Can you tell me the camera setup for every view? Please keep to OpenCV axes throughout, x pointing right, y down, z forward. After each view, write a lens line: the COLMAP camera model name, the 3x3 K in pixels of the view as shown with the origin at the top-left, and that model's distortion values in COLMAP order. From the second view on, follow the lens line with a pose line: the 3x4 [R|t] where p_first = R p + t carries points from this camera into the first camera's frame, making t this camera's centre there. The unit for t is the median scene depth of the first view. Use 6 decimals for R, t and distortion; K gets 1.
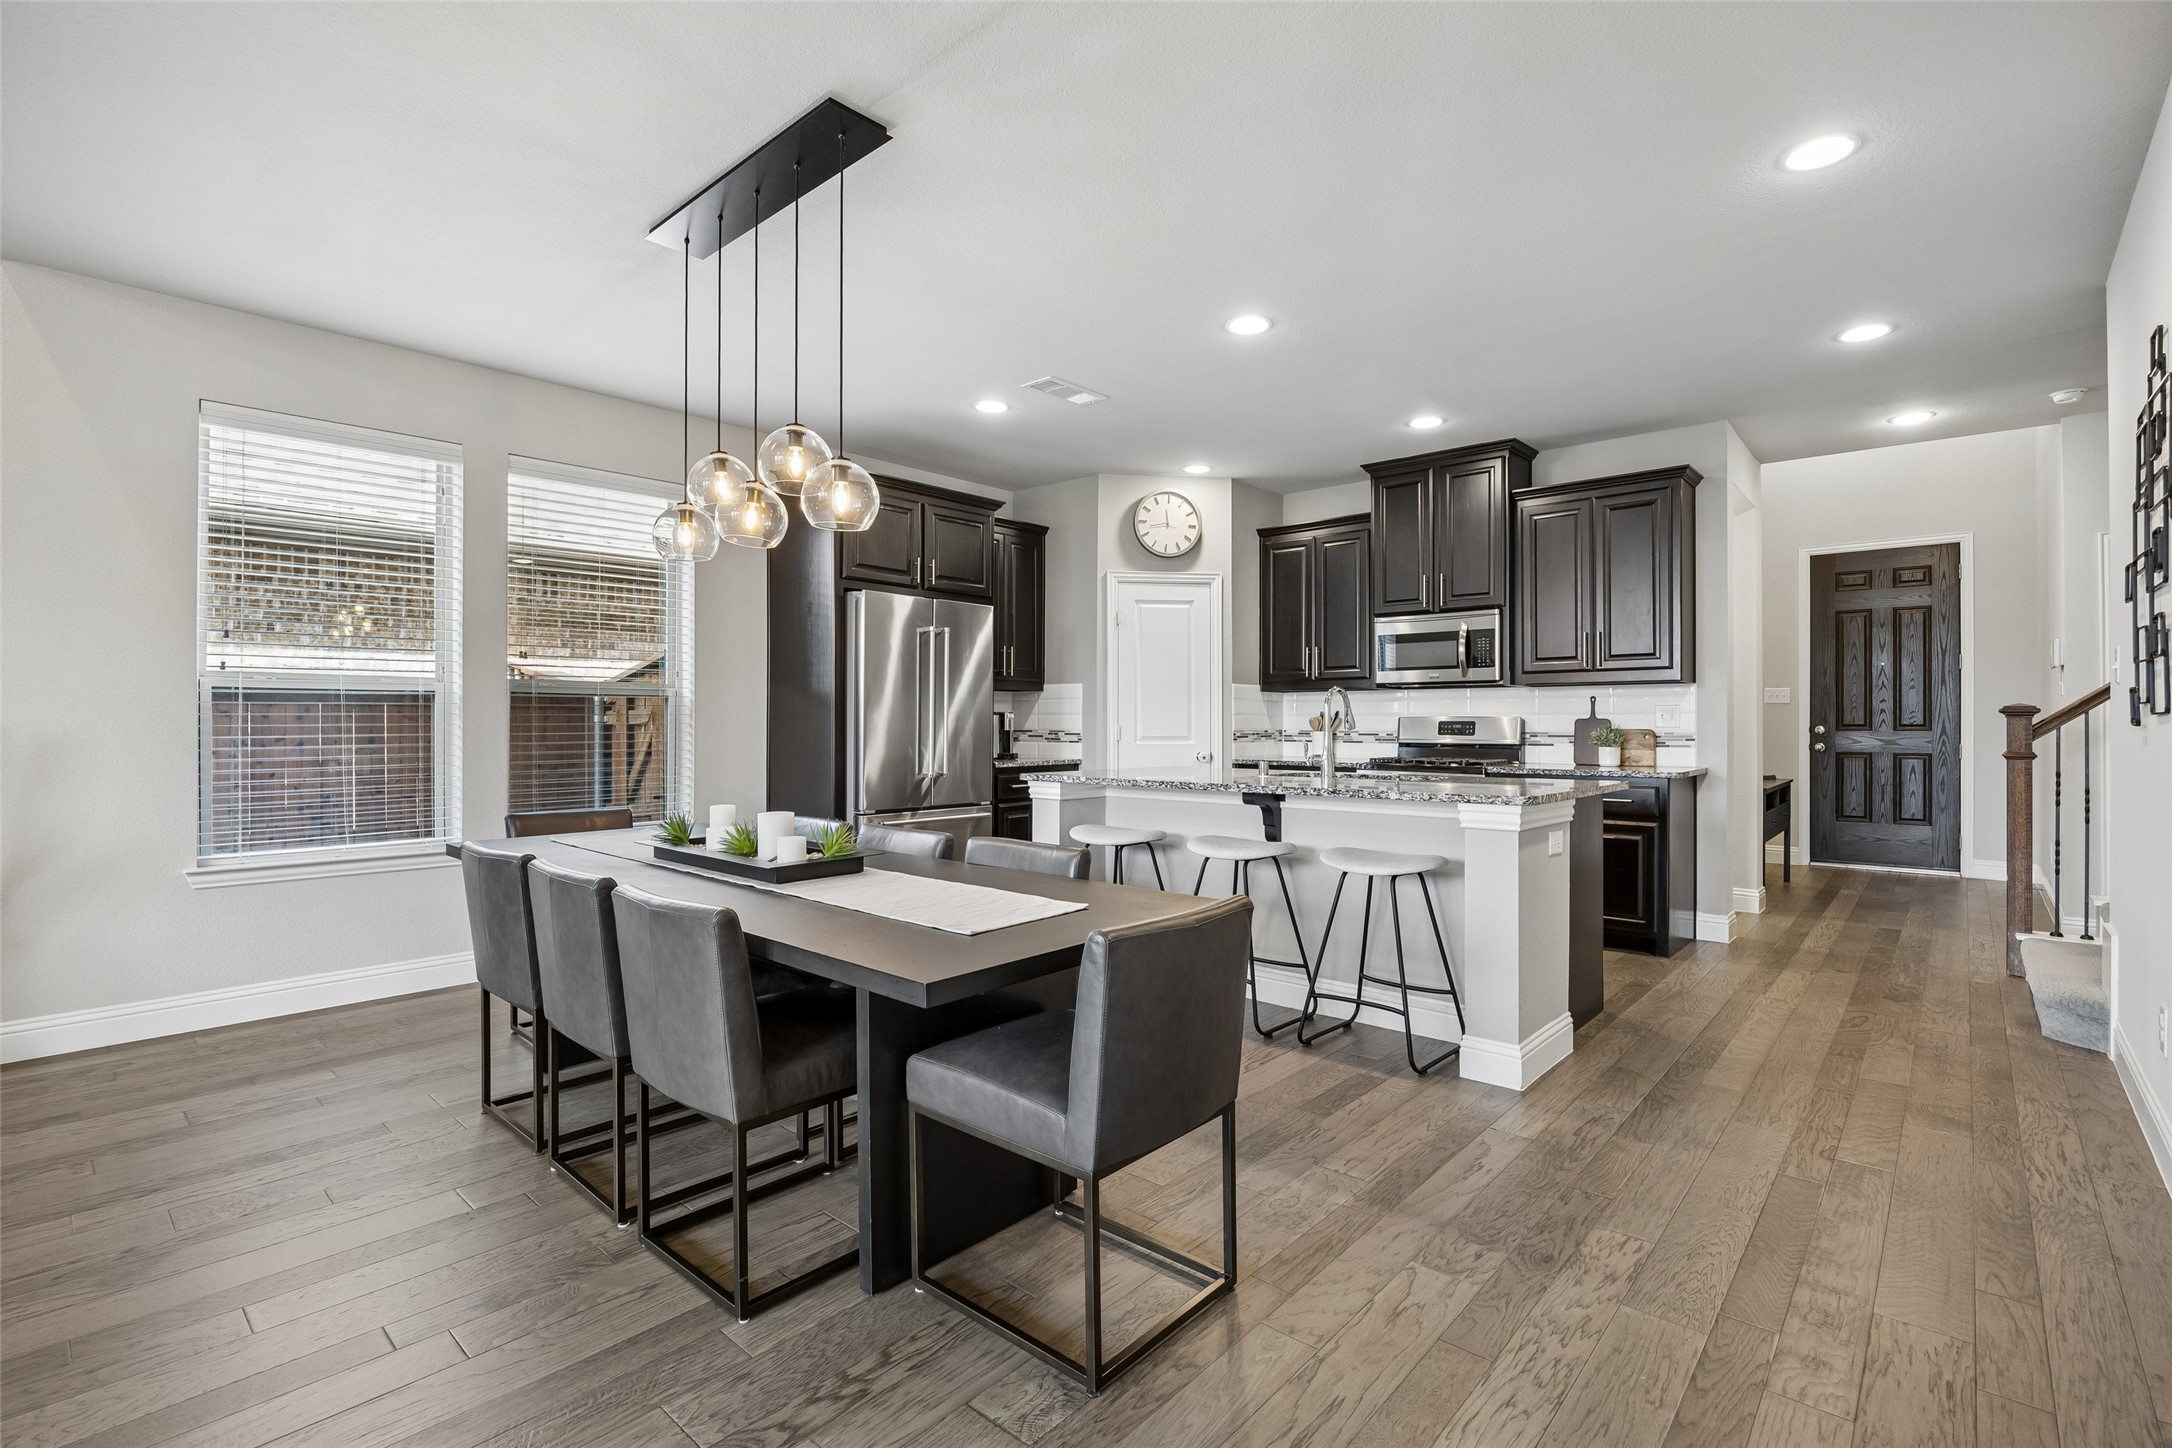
lens RADIAL K [[983.4, 0, 1086.0], [0, 983.4, 724.0], [0, 0, 1]] dist [-0.014585, 0.000203]
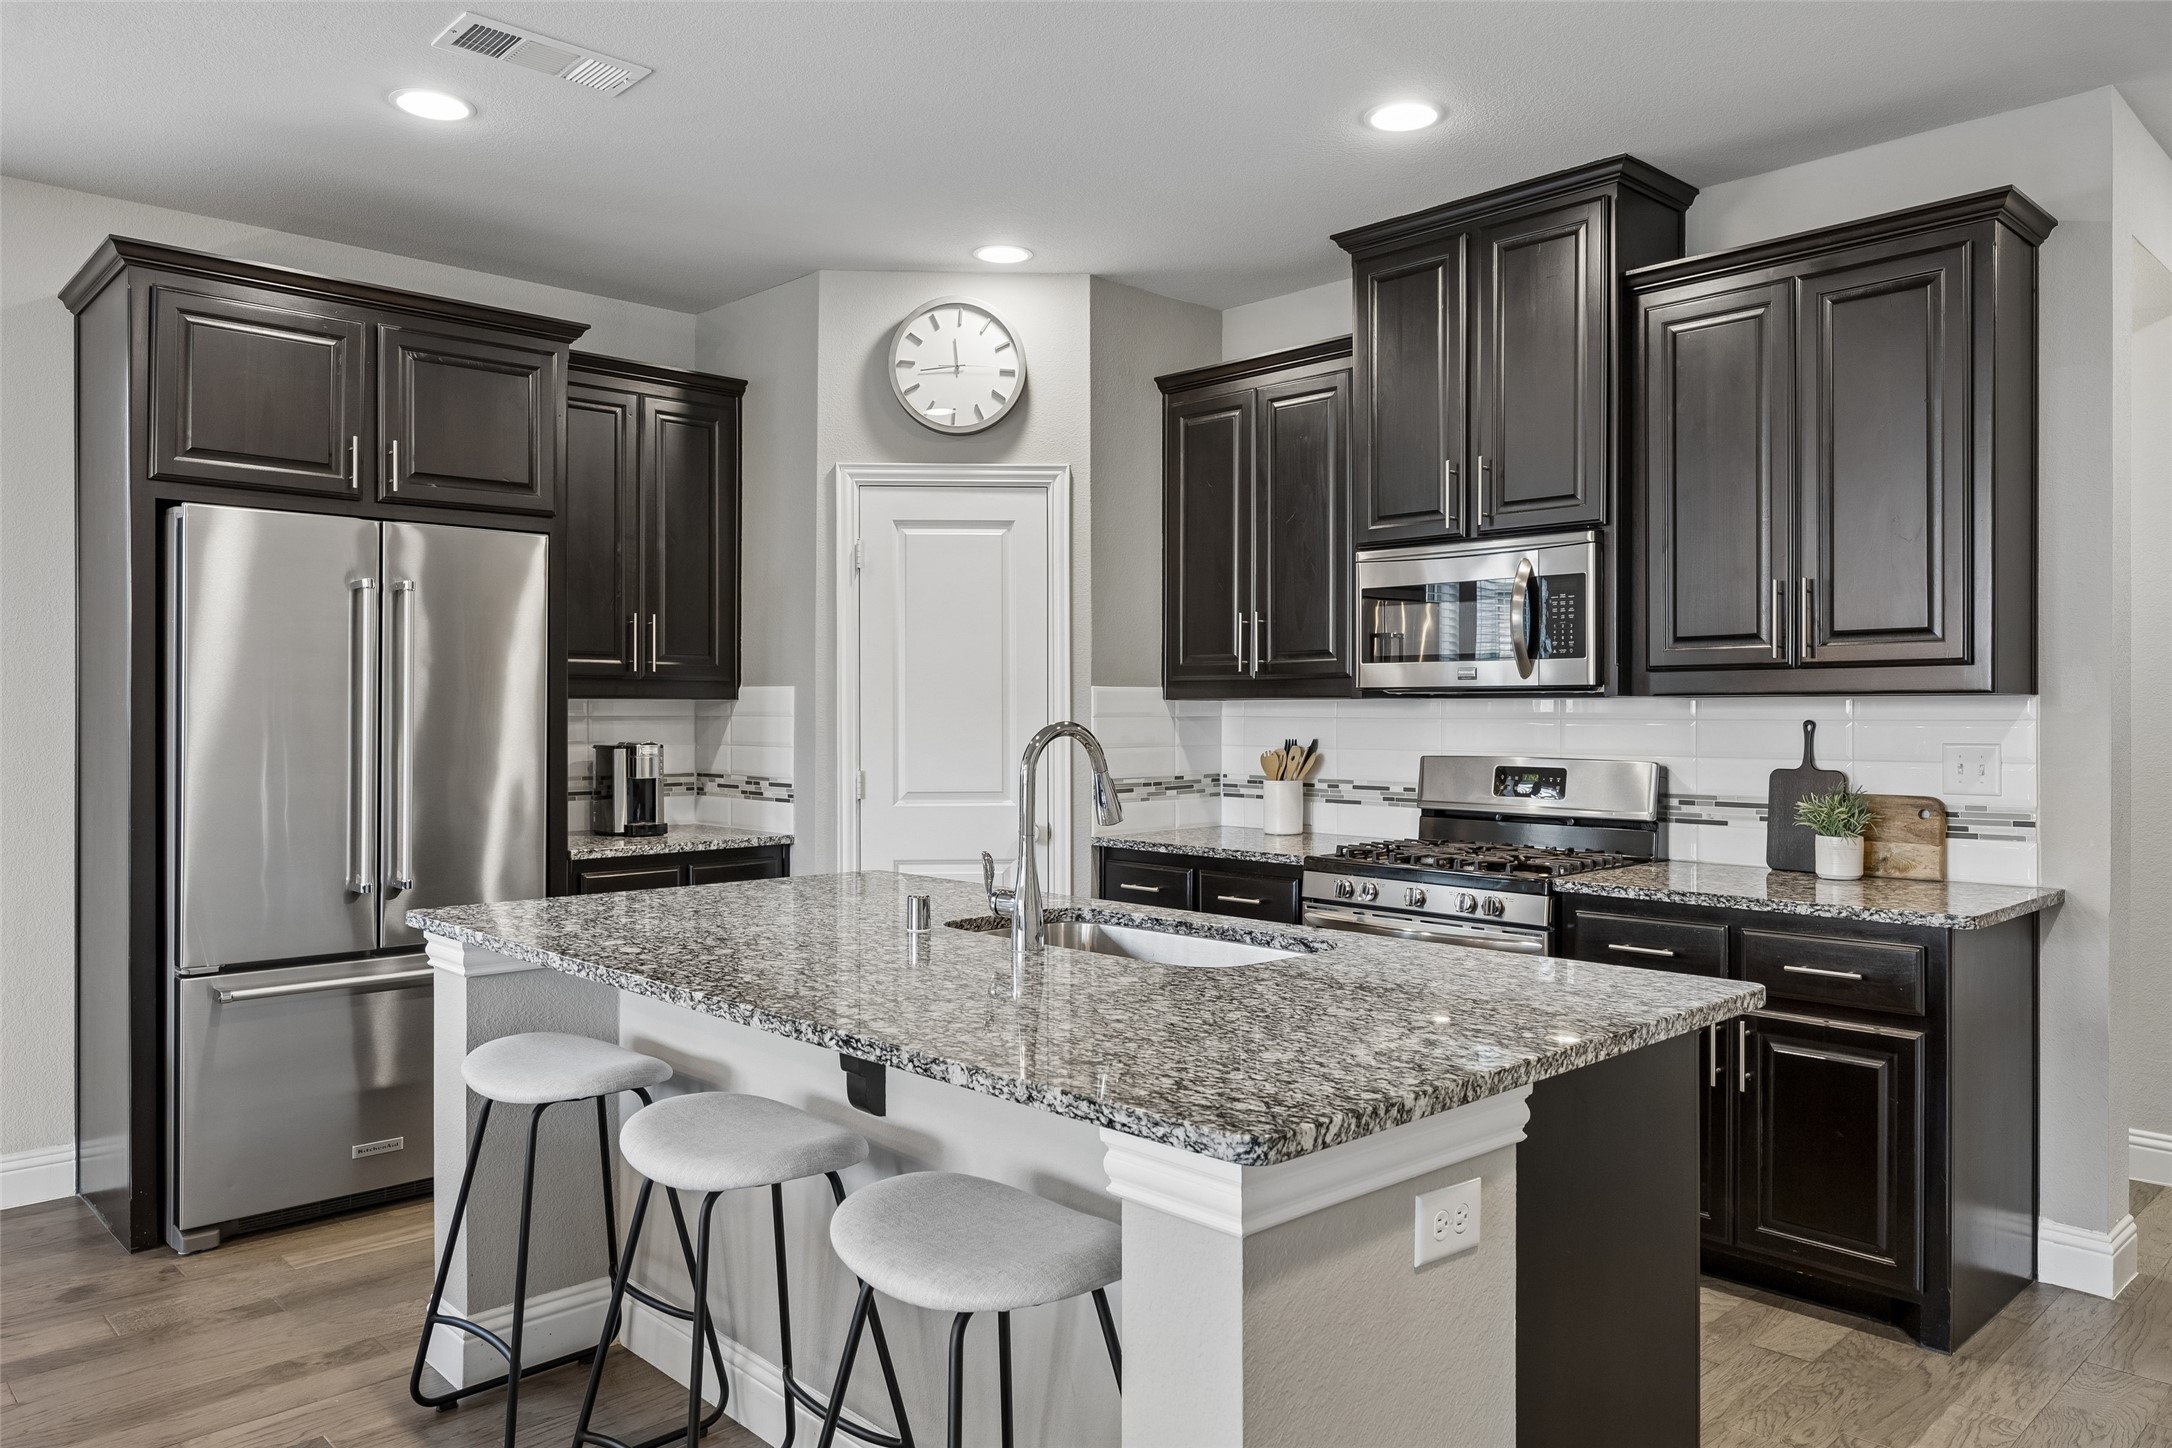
lens RADIAL K [[1479.4, 0, 1076.5], [0, 1479.4, 717.8], [0, 0, 1]] dist [-0.004674, -0.002584]
pose [[0.996828, 0.000452, -0.079581, 0.212294], [-0.000196, 0.999995, 0.003215, -0.028743], [0.079582, -0.003189, 0.996823, 0.263767]]
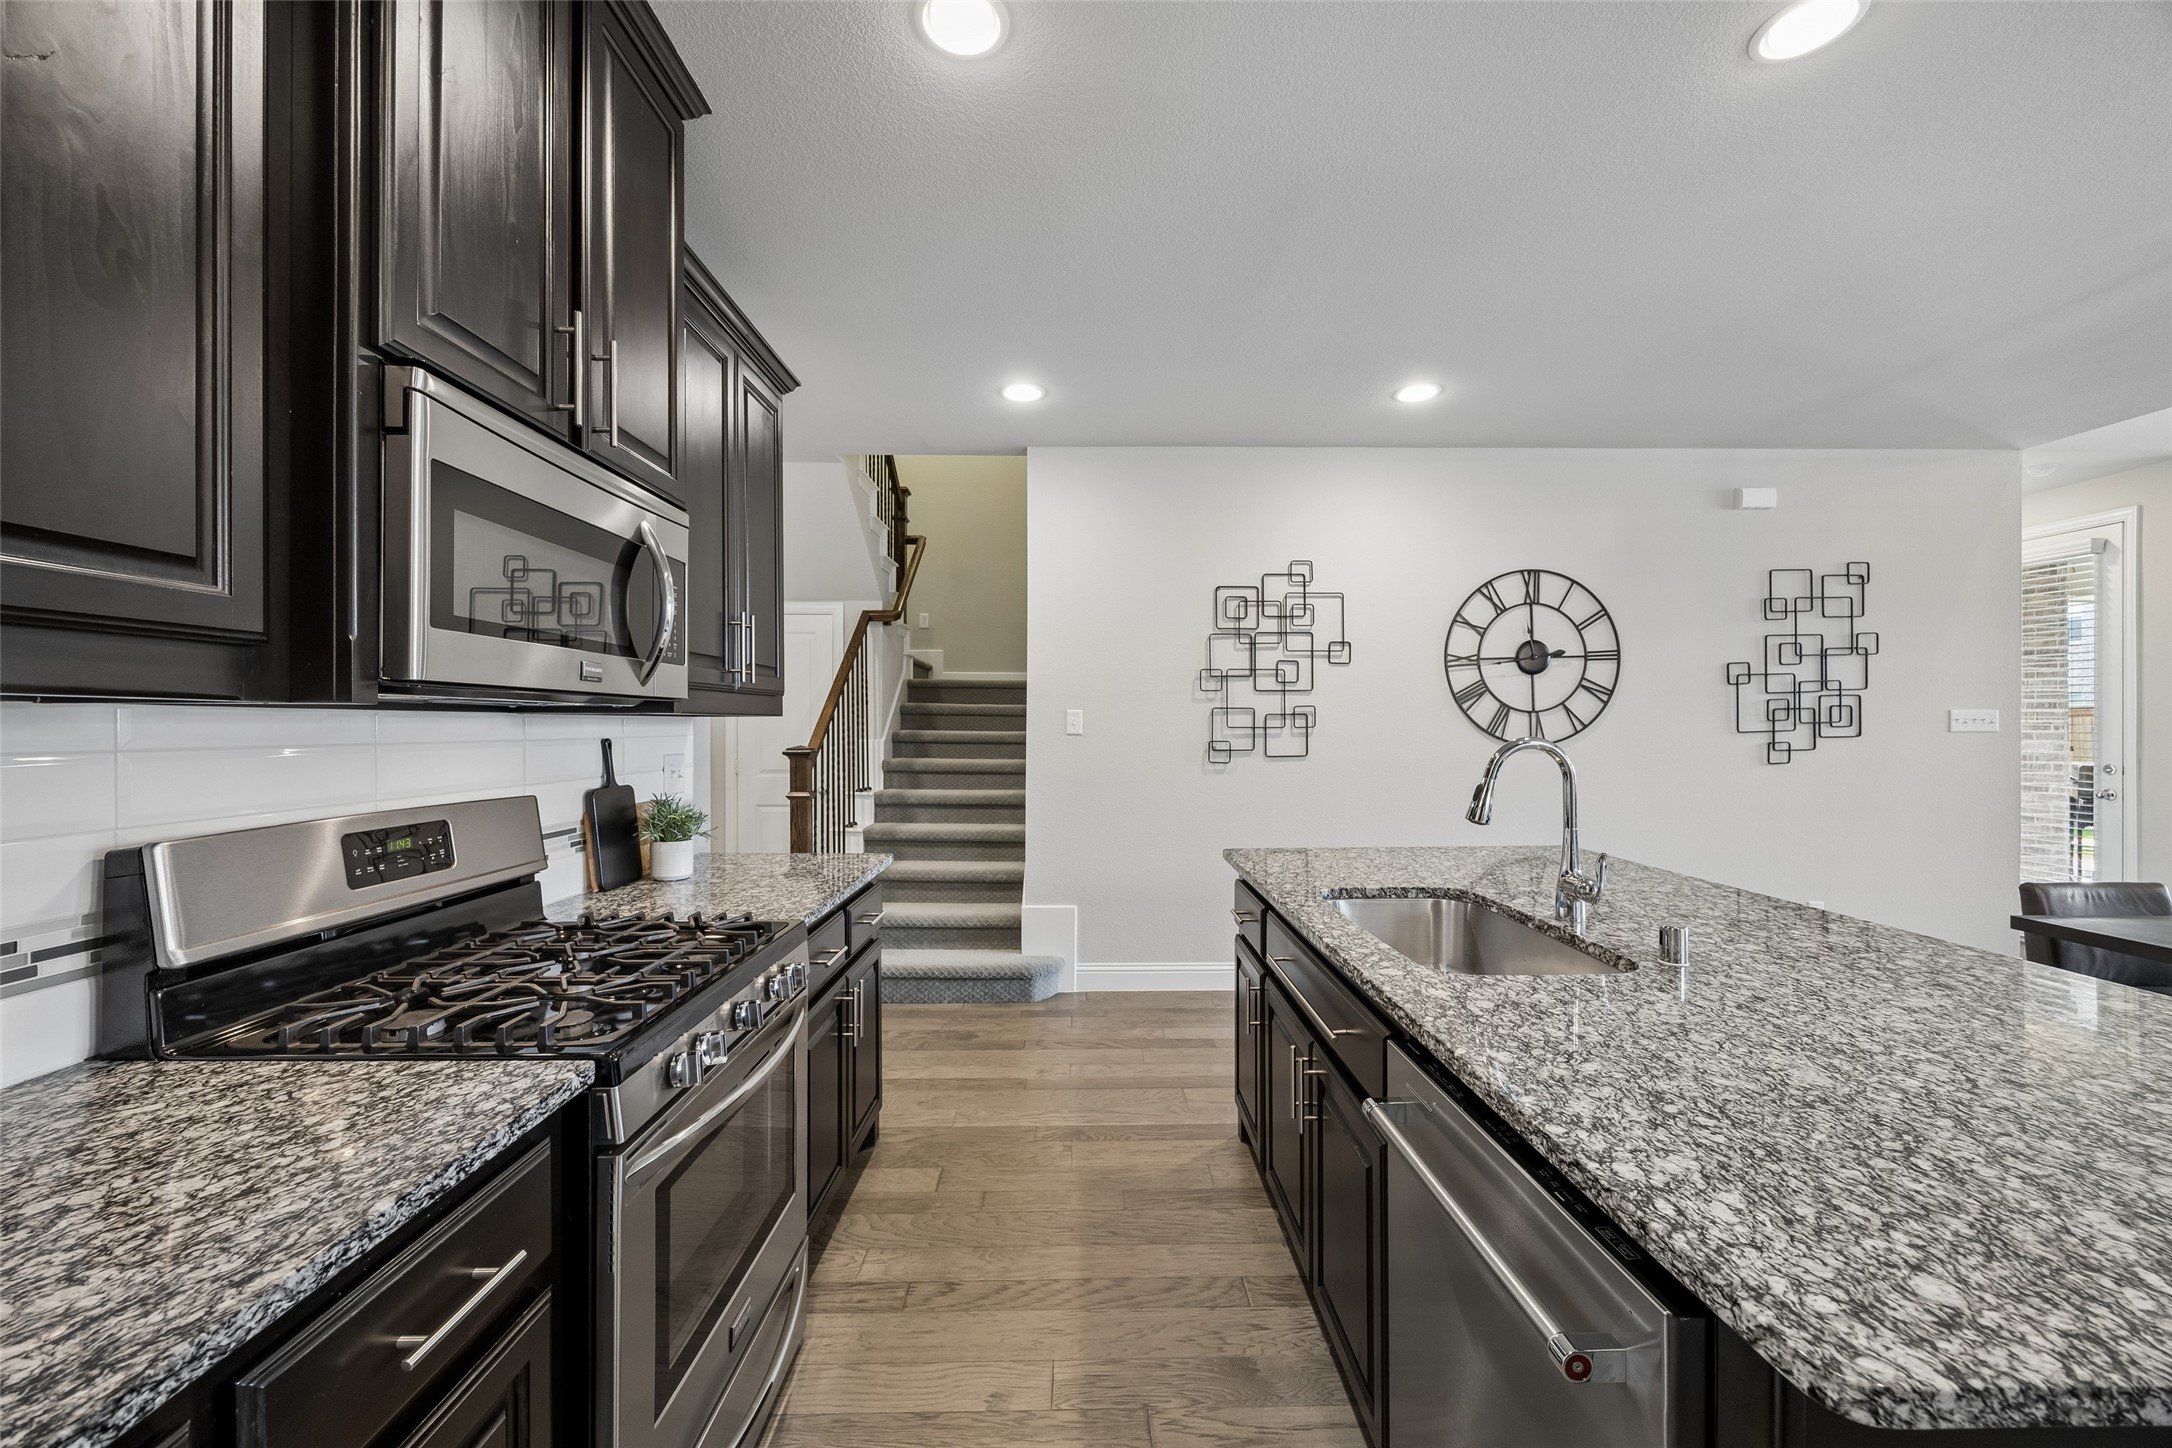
lens RADIAL K [[839.2, 0, 1091.9], [0, 839.2, 723.5], [0, 0, 1]] dist [-0.002686, -0.000027]
pose [[-0.678304, 0.005601, 0.734760, 0.063056], [0.006455, 0.999978, -0.001664, -0.030416], [-0.734753, 0.003614, -0.678325, 1.000625]]
